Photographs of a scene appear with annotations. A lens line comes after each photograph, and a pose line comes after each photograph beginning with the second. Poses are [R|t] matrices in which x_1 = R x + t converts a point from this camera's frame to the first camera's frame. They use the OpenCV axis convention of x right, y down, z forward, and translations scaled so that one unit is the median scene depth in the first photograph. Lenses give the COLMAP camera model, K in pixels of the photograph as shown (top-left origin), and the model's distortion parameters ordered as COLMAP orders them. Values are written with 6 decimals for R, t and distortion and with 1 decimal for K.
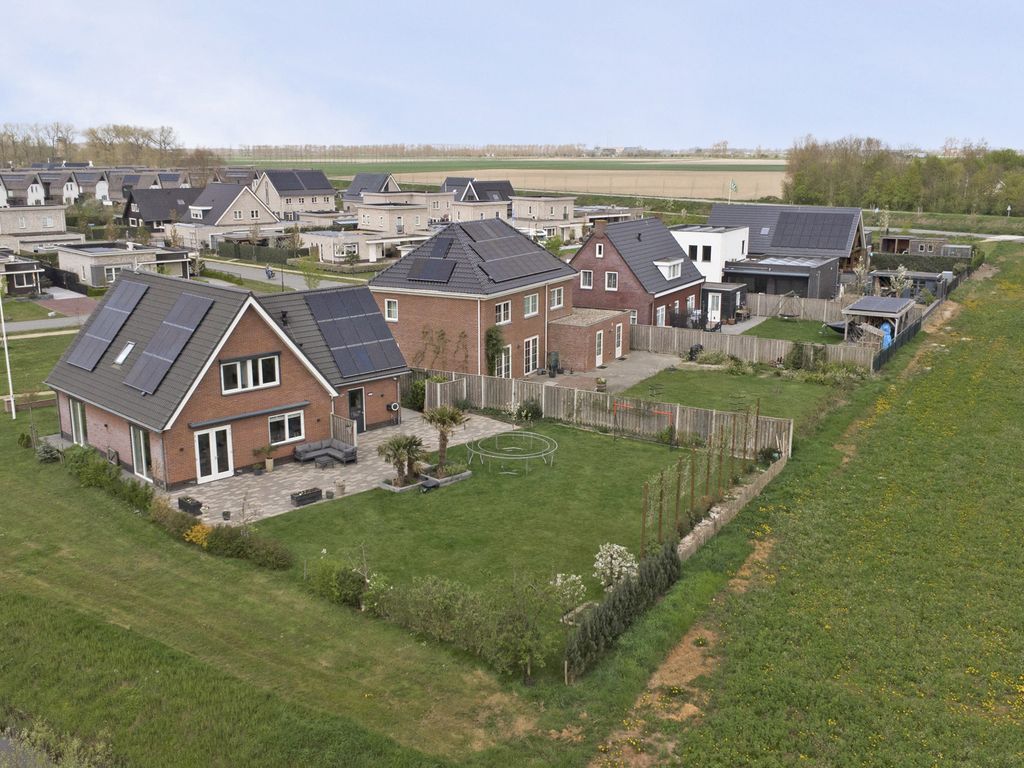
lens RADIAL K [[975.2, 0, 512.0], [0, 975.2, 384.0], [0, 0, 1]] dist [0.000297, 0.012215]
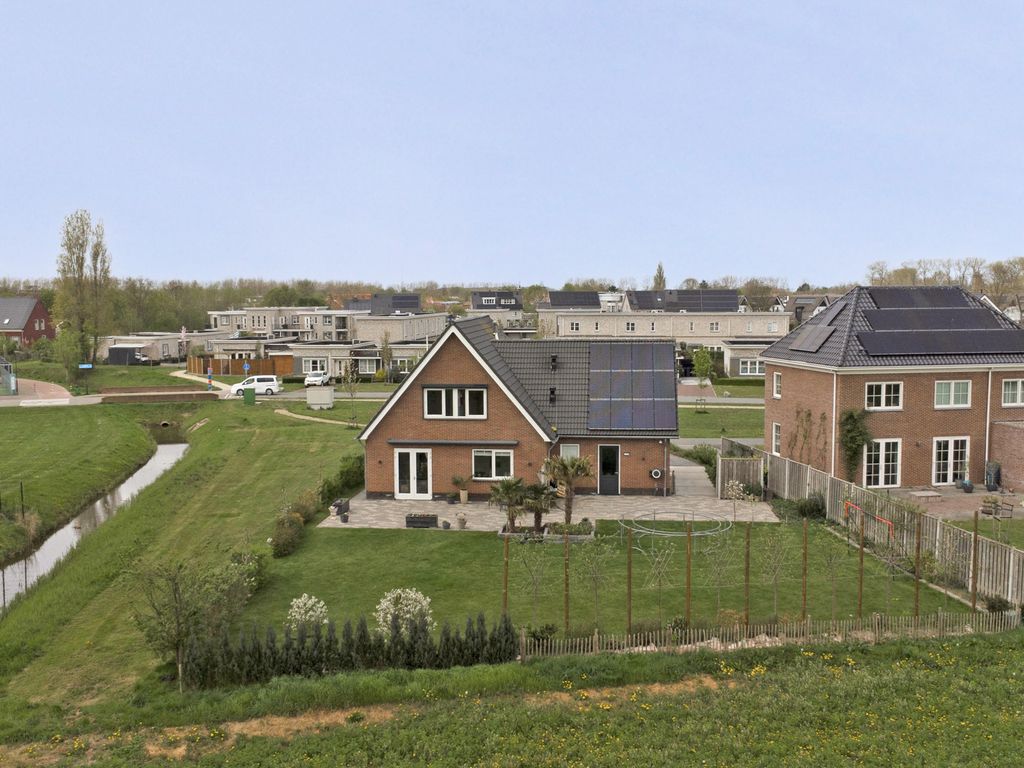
lens RADIAL K [[999.4, 0, 512.0], [0, 999.4, 384.0], [0, 0, 1]] dist [-0.008704, 0.021374]
pose [[0.655926, 0.066737, -0.751869, 0.549511], [-0.168780, 0.983831, -0.059917, 0.022779], [0.735714, 0.166202, 0.656584, 0.350640]]
